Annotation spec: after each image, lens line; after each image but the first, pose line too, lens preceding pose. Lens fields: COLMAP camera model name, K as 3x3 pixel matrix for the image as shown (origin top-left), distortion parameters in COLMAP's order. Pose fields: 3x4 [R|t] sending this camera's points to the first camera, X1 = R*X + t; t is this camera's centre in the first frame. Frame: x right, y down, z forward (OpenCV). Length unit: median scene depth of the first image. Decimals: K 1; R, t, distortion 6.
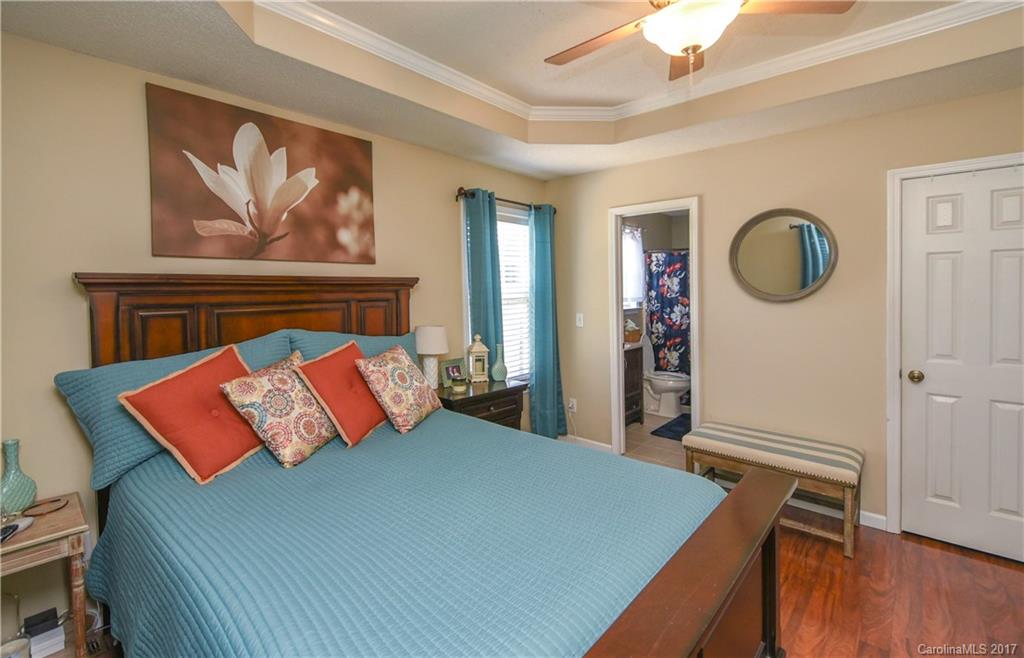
lens RADIAL K [[450.5, 0, 517.6], [0, 450.5, 334.8], [0, 0, 1]] dist [0.001717, 0.000094]
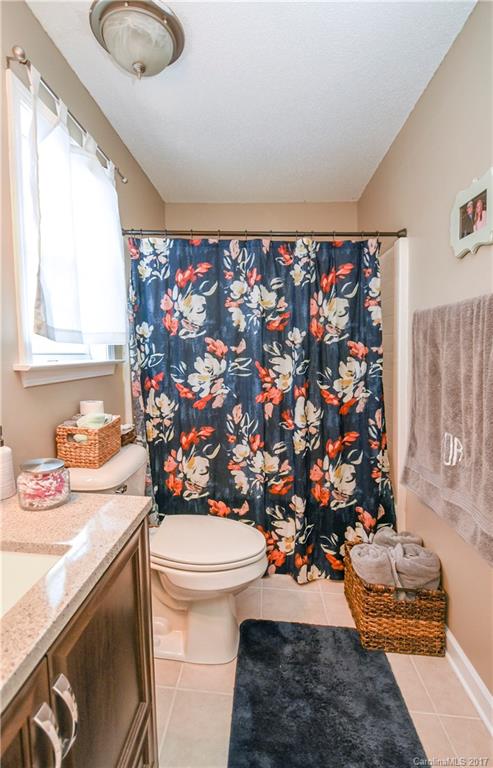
lens RADIAL K [[337.8, 0, 250.8], [0, 337.8, 386.5], [0, 0, 1]] dist [0.001717, 0.000094]
pose [[0.789601, -0.026476, 0.613050, 0.178242], [0.032950, 0.999457, 0.000726, -0.032542], [-0.612736, 0.019627, 0.790044, 0.683140]]
